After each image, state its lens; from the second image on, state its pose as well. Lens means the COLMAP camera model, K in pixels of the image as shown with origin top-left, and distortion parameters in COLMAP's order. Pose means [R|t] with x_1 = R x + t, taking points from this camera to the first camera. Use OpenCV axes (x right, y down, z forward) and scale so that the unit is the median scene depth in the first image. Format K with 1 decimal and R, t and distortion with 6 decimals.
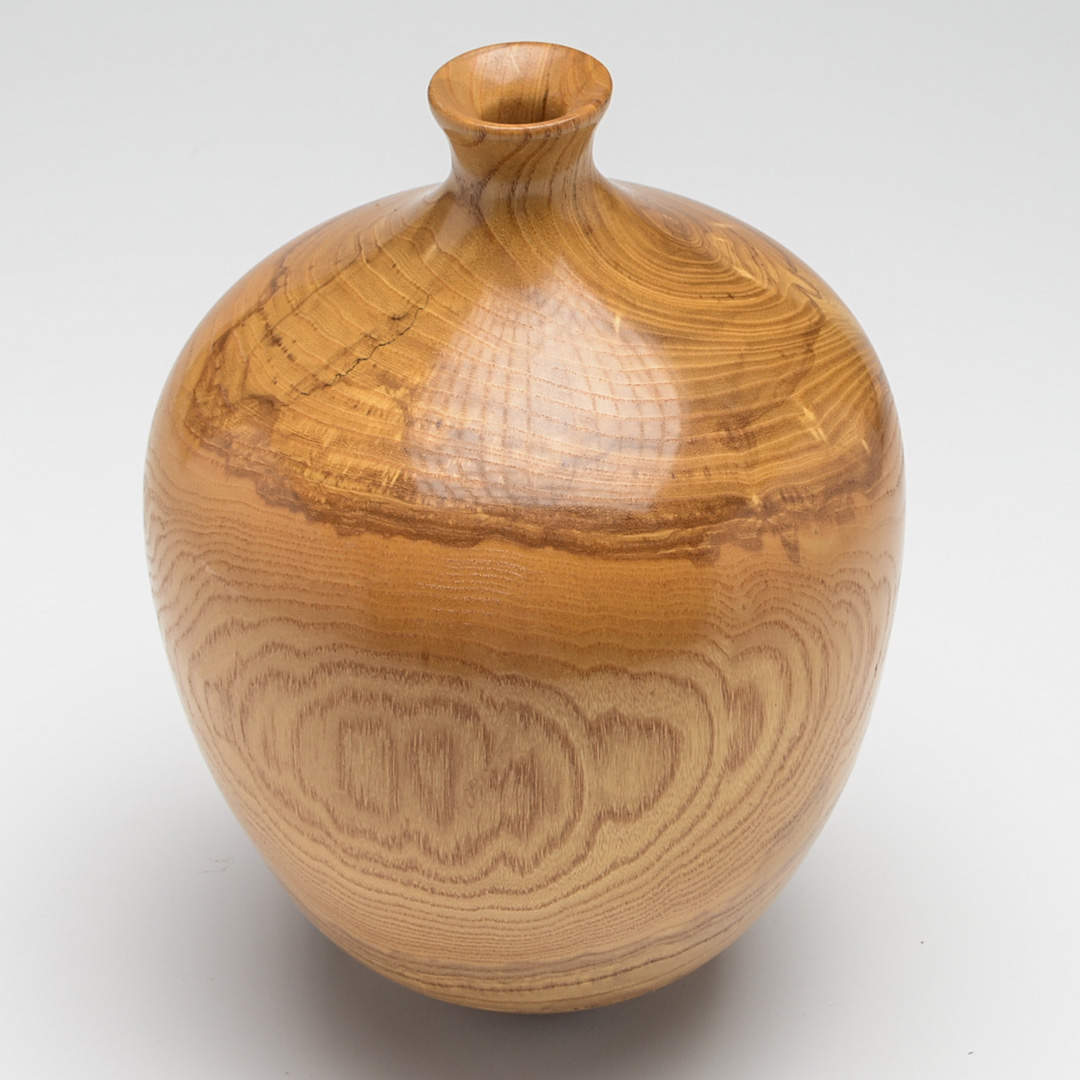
lens RADIAL K [[3982.6, 0, 542.3], [0, 3982.6, 537.0], [0, 0, 1]] dist [-0.241349, 0.000000]
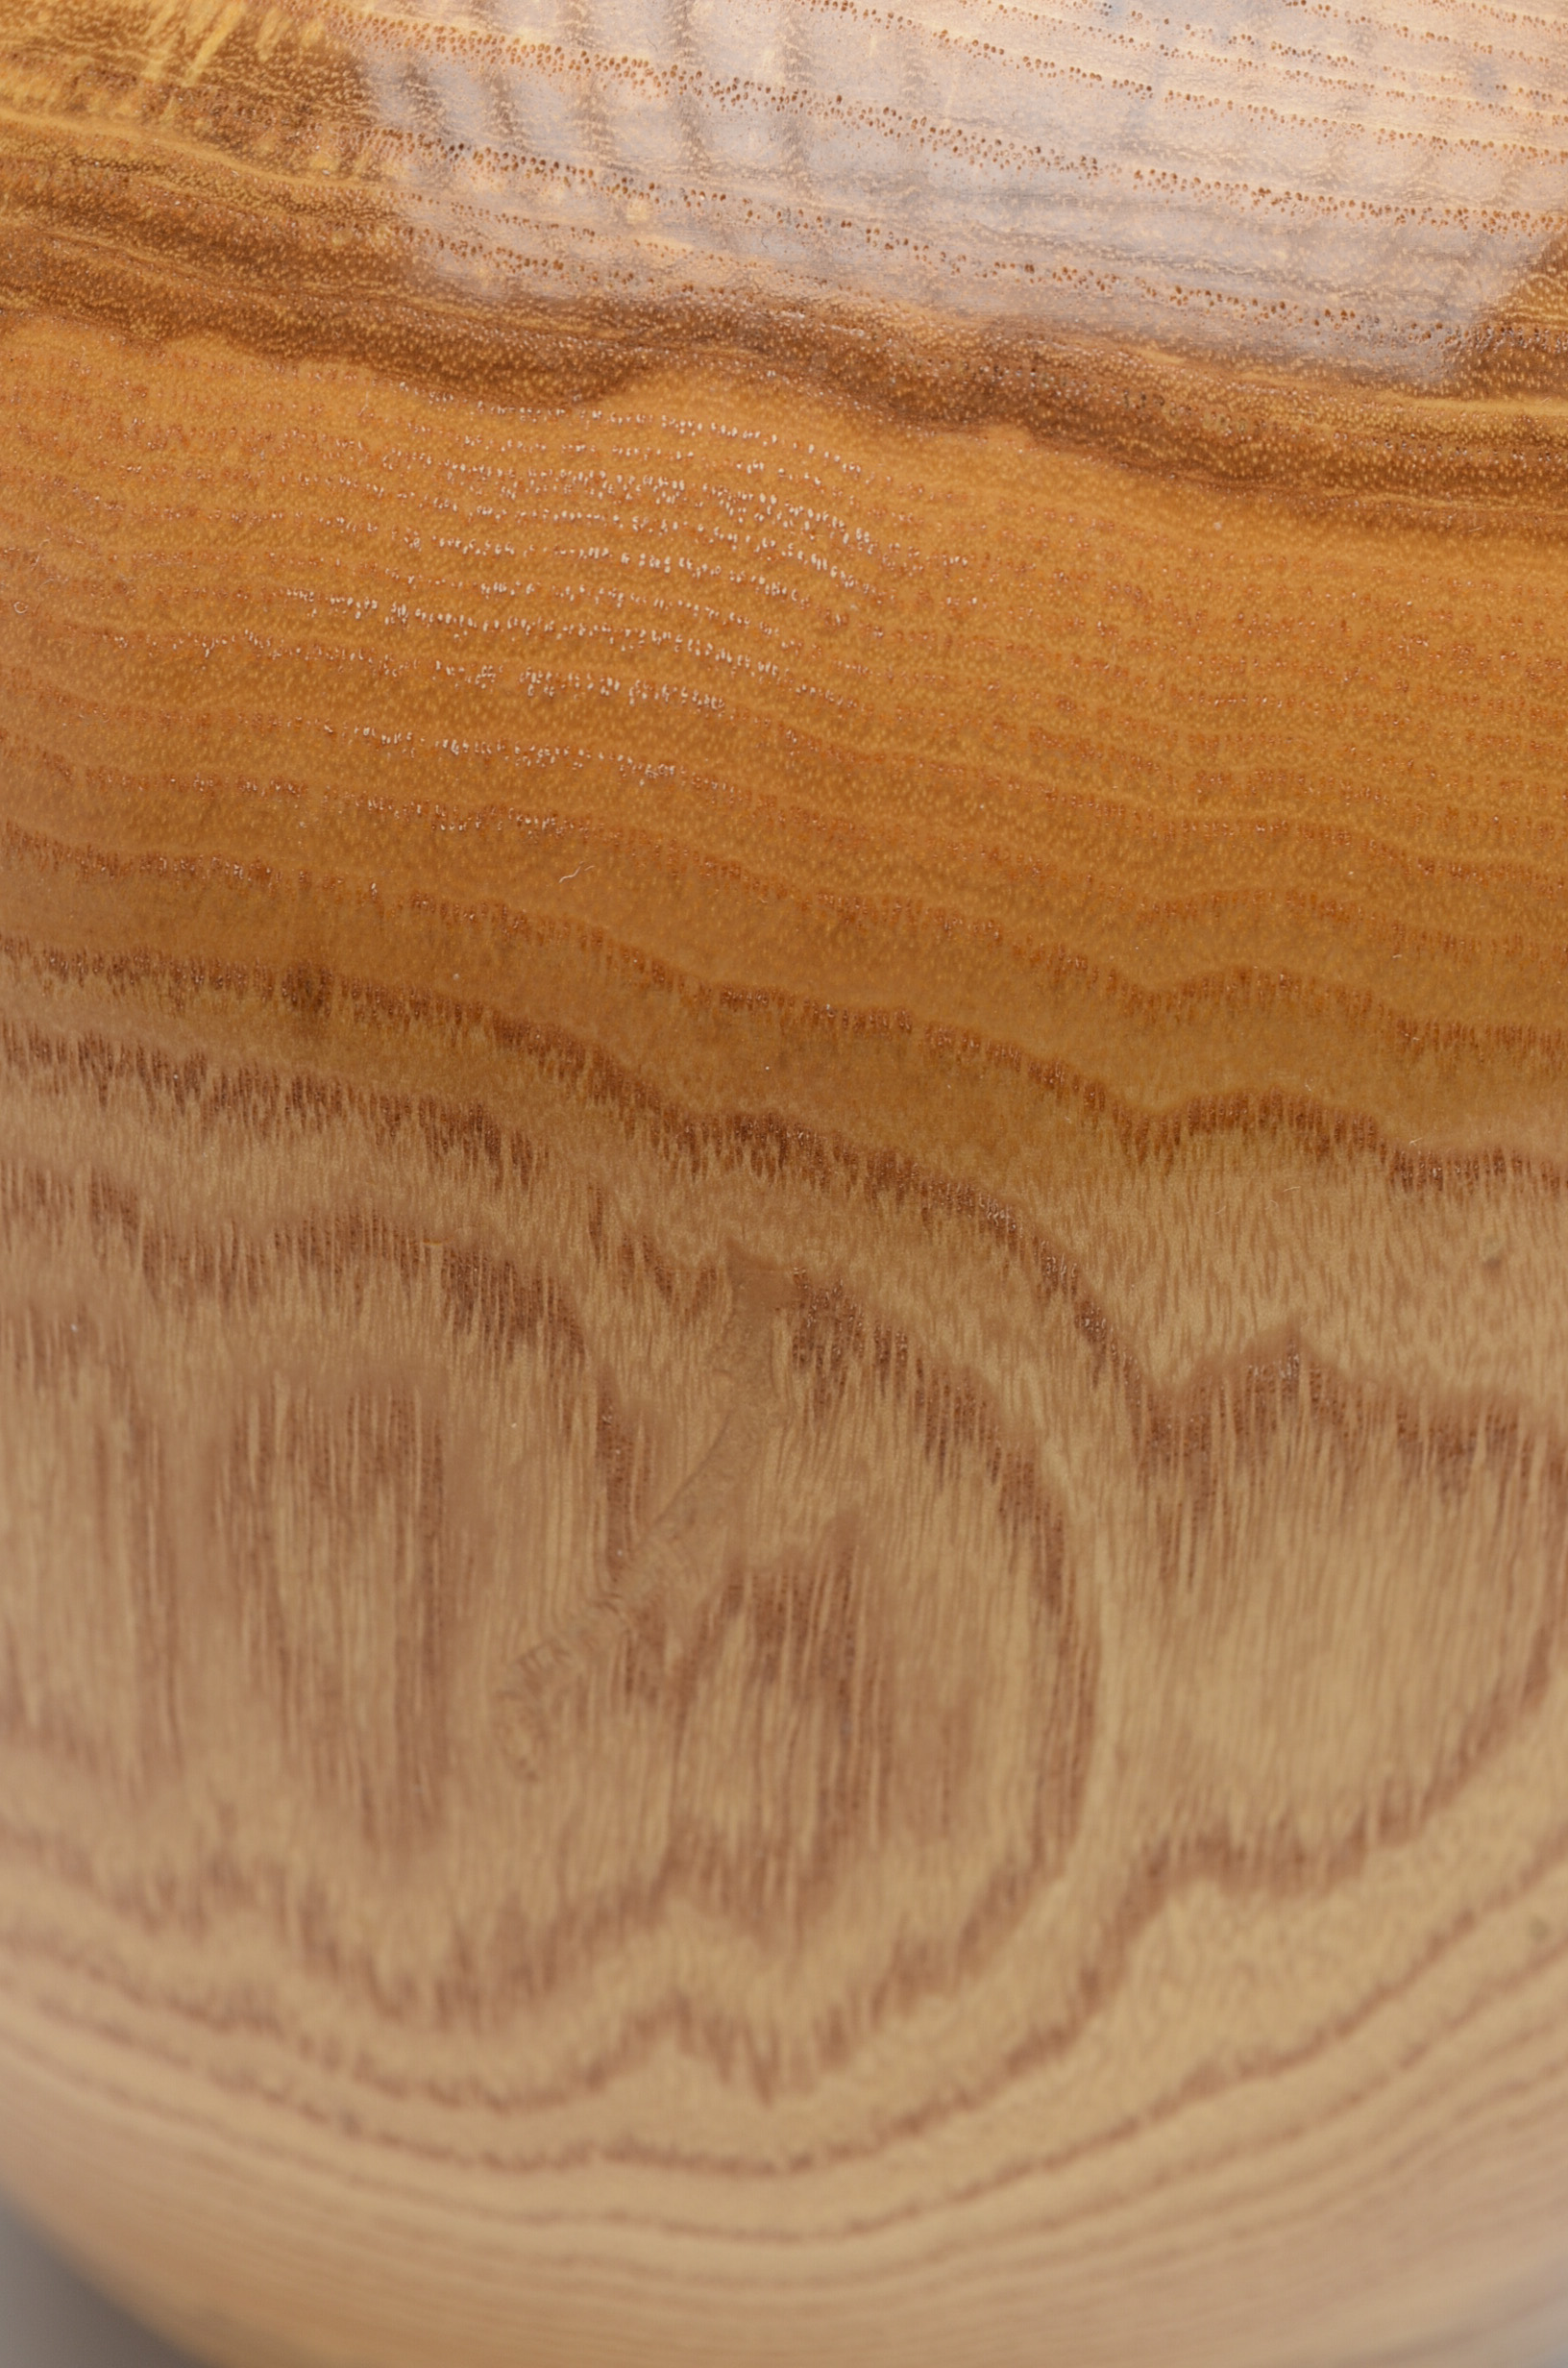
lens RADIAL K [[5169.7, 0, 760.4], [0, 5169.7, 1190.1], [0, 0, 1]] dist [-0.062475, 0.000000]
pose [[0.997637, 0.063381, -0.026533, -0.001099], [-0.063056, 0.997926, 0.012933, 0.034677], [0.027298, -0.011230, 0.999564, 0.752410]]
